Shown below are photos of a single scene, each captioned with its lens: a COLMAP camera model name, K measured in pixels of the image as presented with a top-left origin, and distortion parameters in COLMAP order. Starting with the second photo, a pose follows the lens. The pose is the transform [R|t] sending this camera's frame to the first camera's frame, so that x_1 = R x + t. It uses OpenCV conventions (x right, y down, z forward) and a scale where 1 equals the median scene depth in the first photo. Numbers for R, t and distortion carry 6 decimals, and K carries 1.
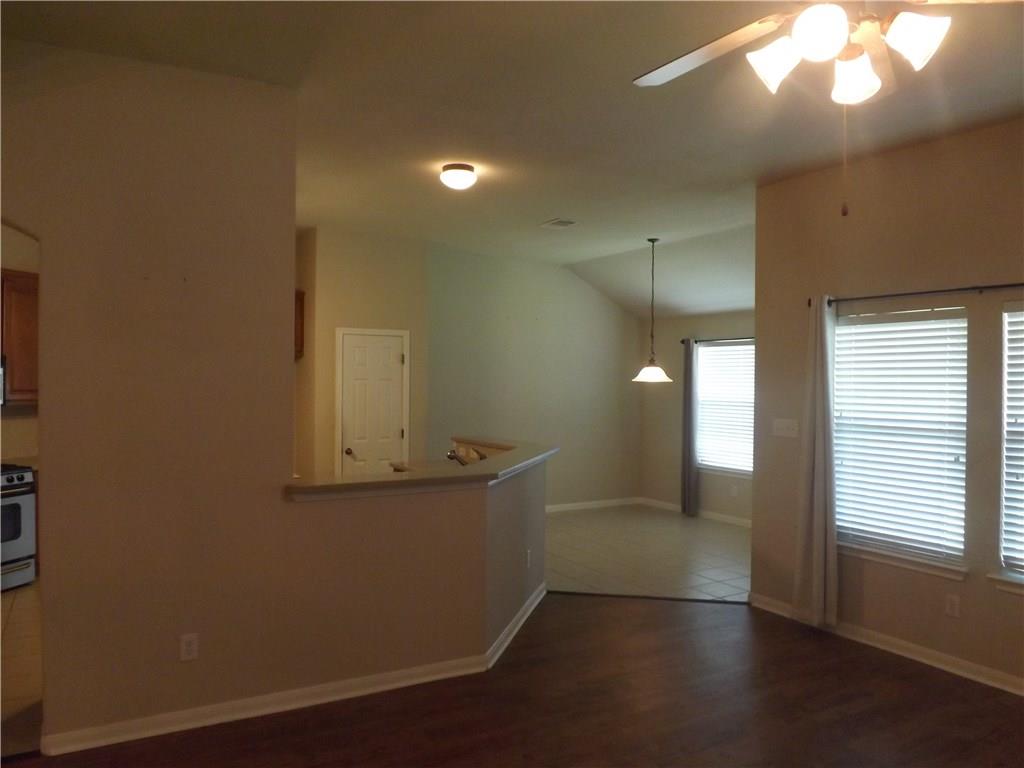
lens RADIAL K [[753.4, 0, 503.5], [0, 753.4, 386.1], [0, 0, 1]] dist [-0.072666, 0.036777]
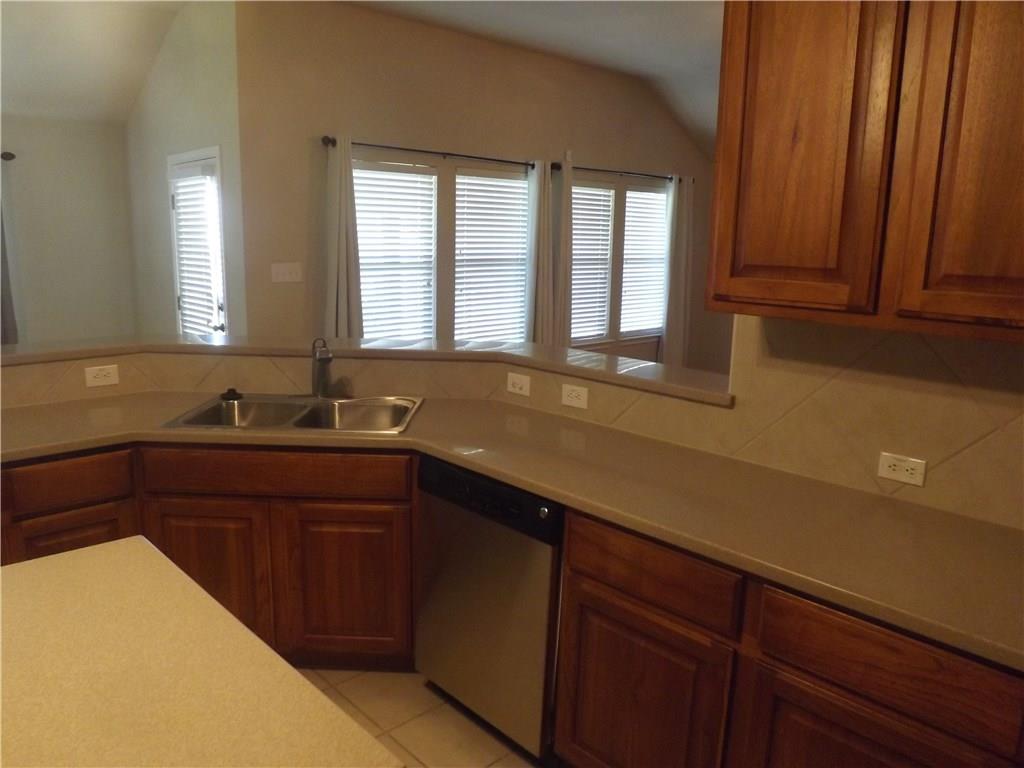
lens RADIAL K [[753.4, 0, 503.5], [0, 753.4, 386.1], [0, 0, 1]] dist [-0.072666, 0.036777]
pose [[-0.220720, -0.213440, 0.951696, -0.758753], [-0.015574, 0.976408, 0.215371, -0.014671], [-0.975213, 0.032715, -0.218837, 1.187778]]
